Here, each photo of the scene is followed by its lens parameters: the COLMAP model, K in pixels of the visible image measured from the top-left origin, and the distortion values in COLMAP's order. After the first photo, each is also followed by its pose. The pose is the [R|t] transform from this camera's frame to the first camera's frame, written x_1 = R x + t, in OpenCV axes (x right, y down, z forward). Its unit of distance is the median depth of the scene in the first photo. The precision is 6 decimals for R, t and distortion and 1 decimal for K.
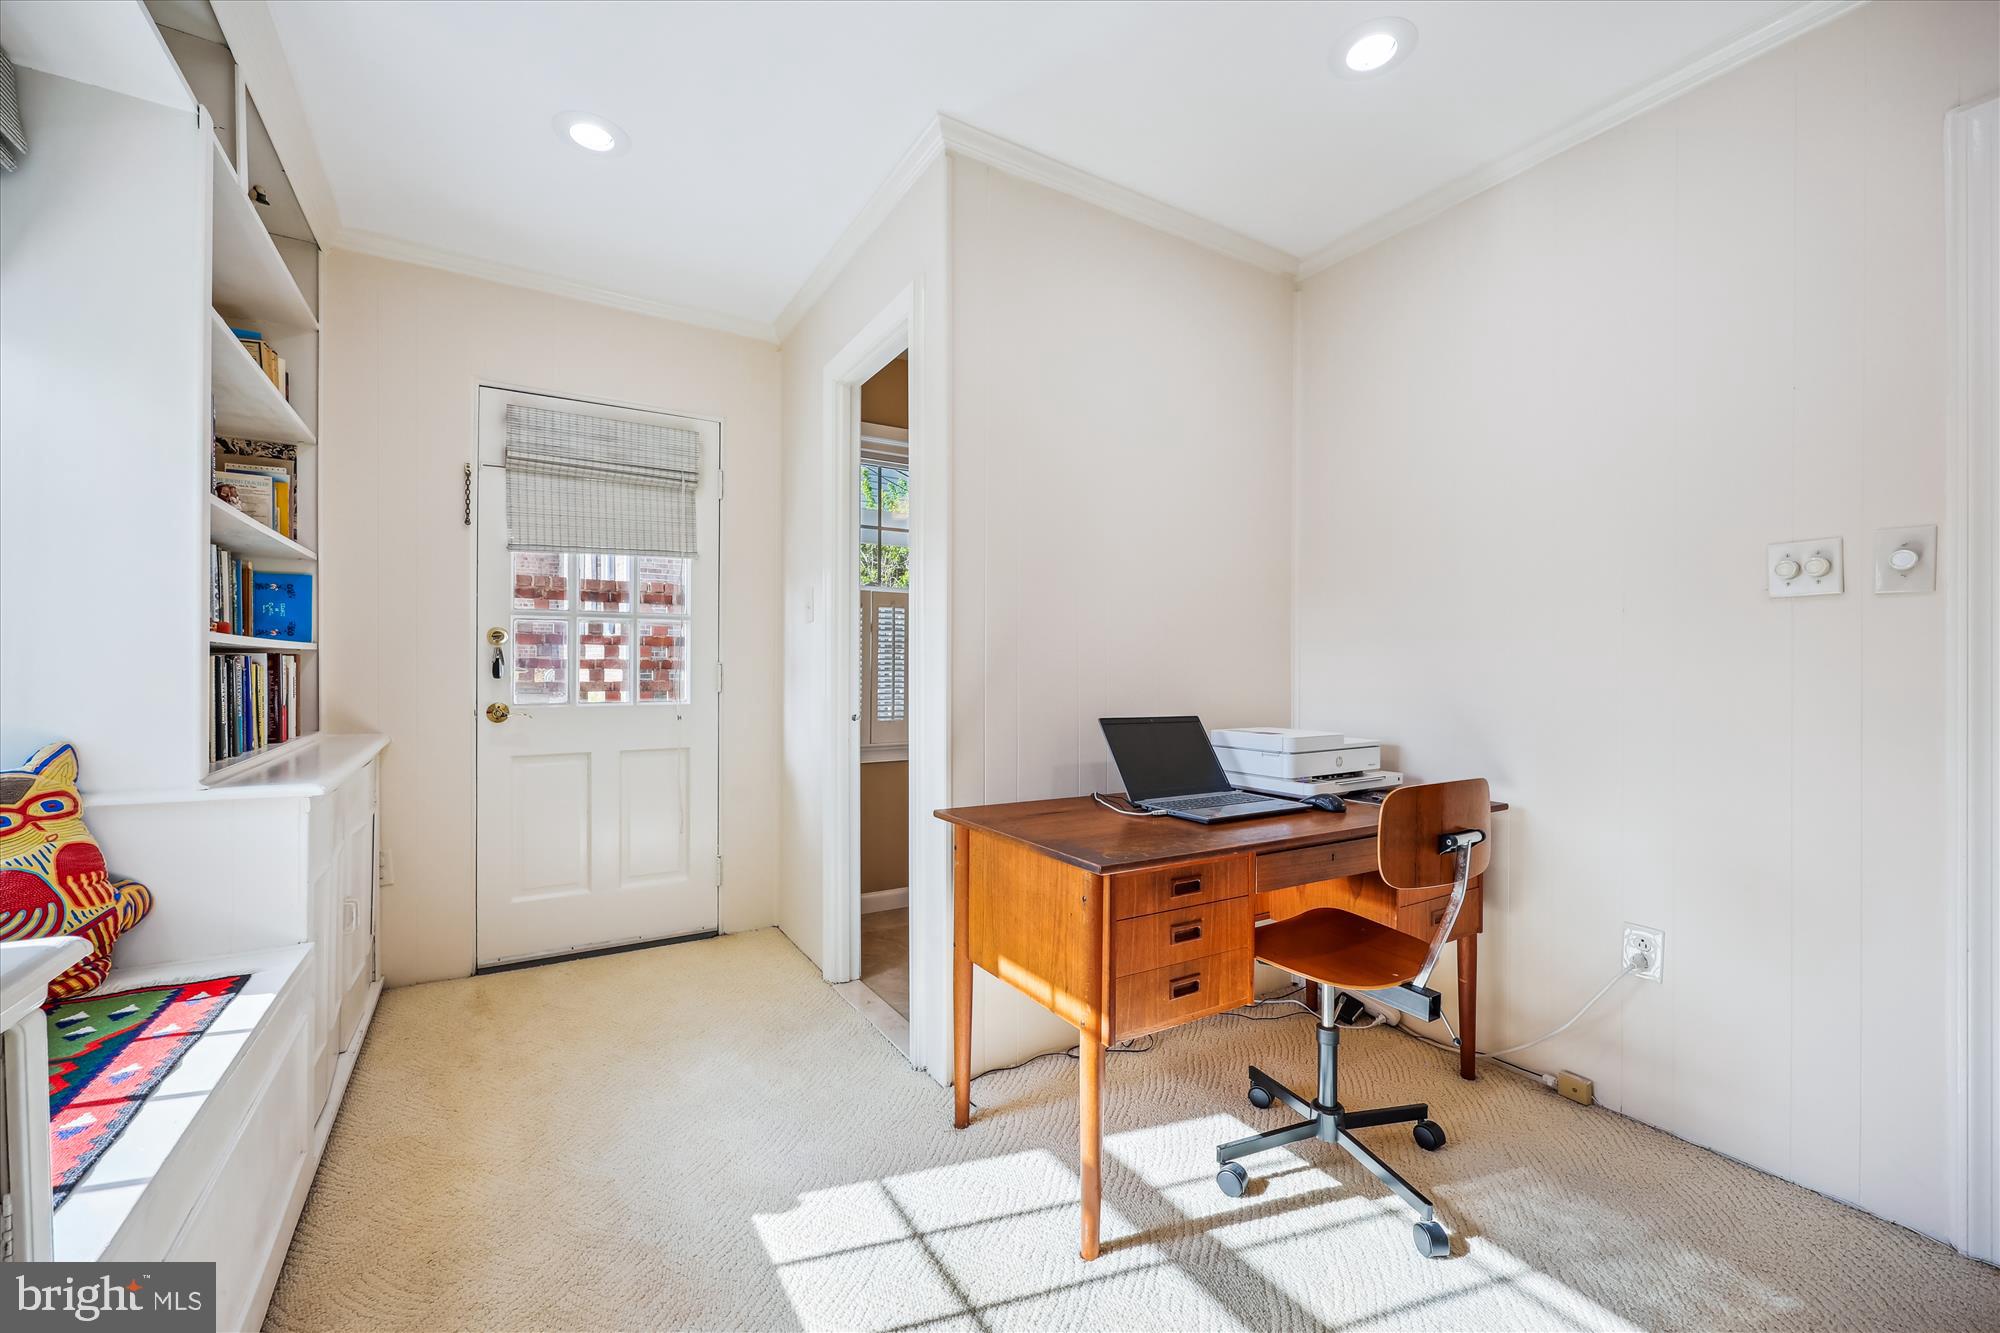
lens RADIAL K [[818.9, 0, 1004.9], [0, 818.9, 666.4], [0, 0, 1]] dist [0.002301, -0.000106]
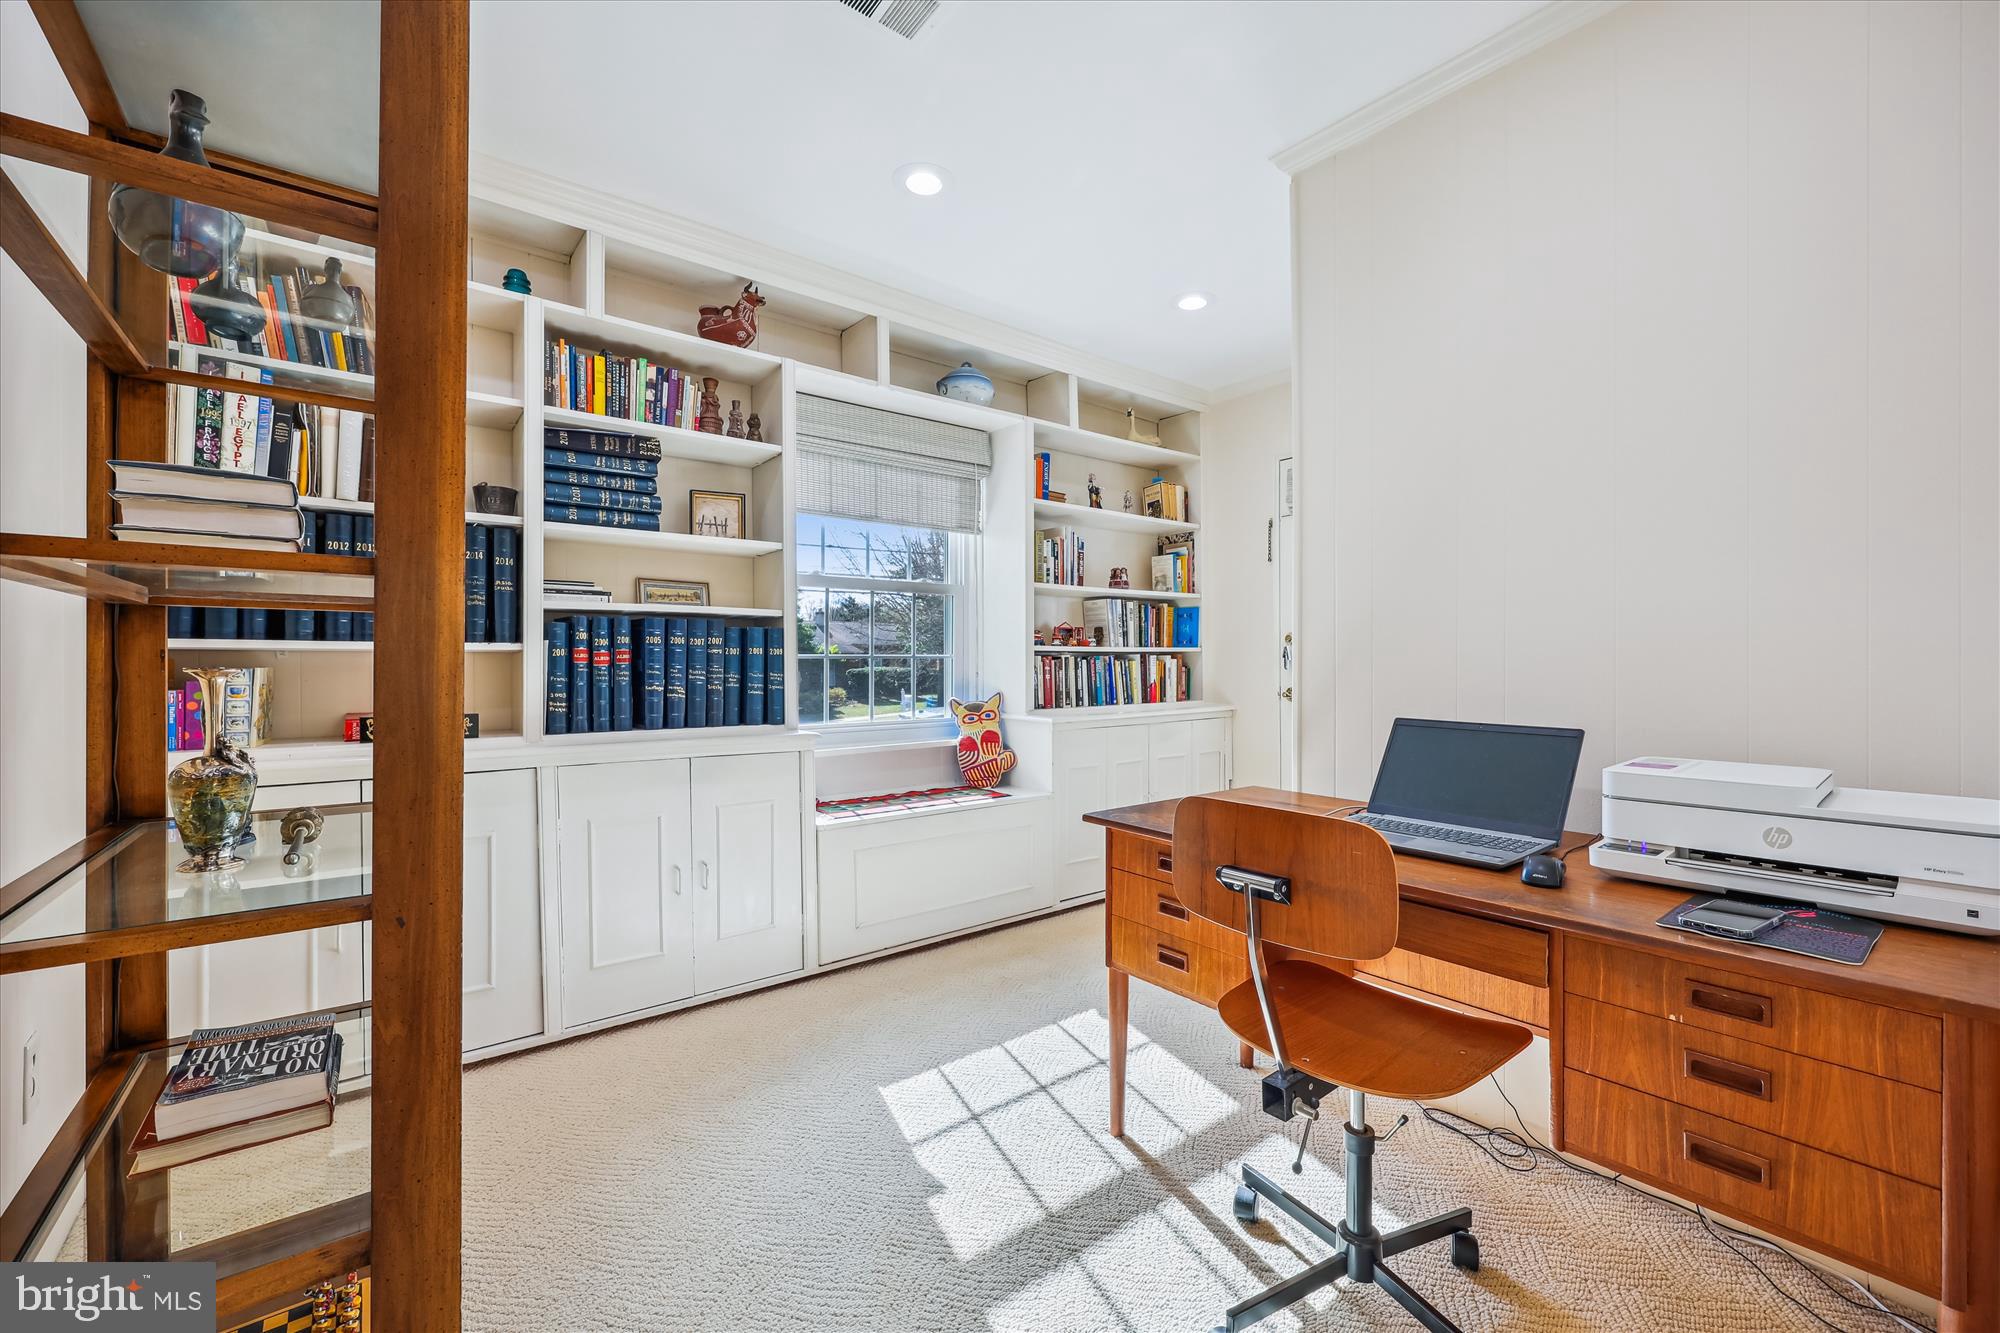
lens RADIAL K [[818.9, 0, 1008.3], [0, 818.9, 667.5], [0, 0, 1]] dist [0.002301, -0.000106]
pose [[0.118770, 0.004261, -0.992913, 1.264280], [0.004643, 0.999977, 0.004847, 0.004921], [0.992911, -0.005186, 0.118747, 0.666296]]
